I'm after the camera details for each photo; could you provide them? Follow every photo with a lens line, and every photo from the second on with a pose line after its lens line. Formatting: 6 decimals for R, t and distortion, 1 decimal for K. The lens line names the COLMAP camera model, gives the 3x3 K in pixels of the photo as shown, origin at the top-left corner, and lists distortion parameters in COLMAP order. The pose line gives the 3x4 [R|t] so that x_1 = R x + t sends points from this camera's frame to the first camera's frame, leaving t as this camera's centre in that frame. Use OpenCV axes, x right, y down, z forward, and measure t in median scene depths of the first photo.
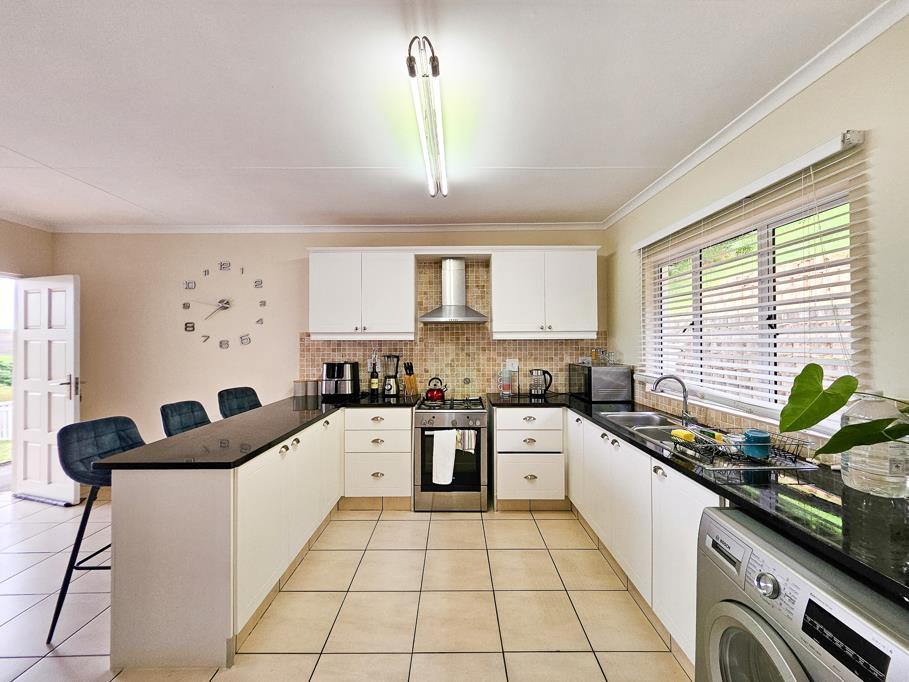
lens RADIAL K [[382.2, 0, 452.7], [0, 382.2, 340.7], [0, 0, 1]] dist [-0.000848, 0.001867]
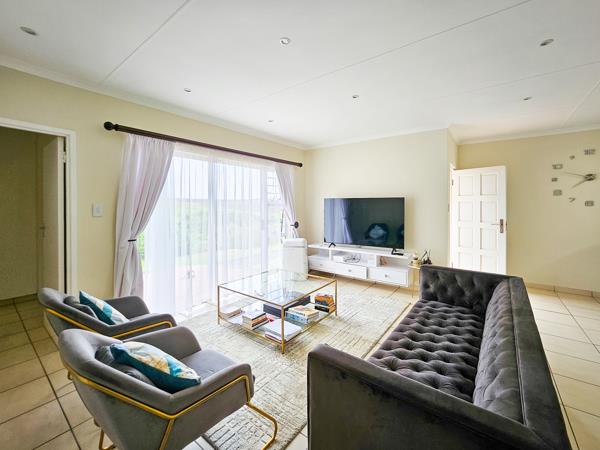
lens RADIAL K [[252.3, 0, 313.5], [0, 252.3, 205.4], [0, 0, 1]] dist [-0.000848, 0.001867]
pose [[0.811631, 0.006954, -0.584129, -0.917306], [-0.002915, 0.999965, 0.007854, 0.012416], [0.584164, -0.004671, 0.811623, -0.466954]]
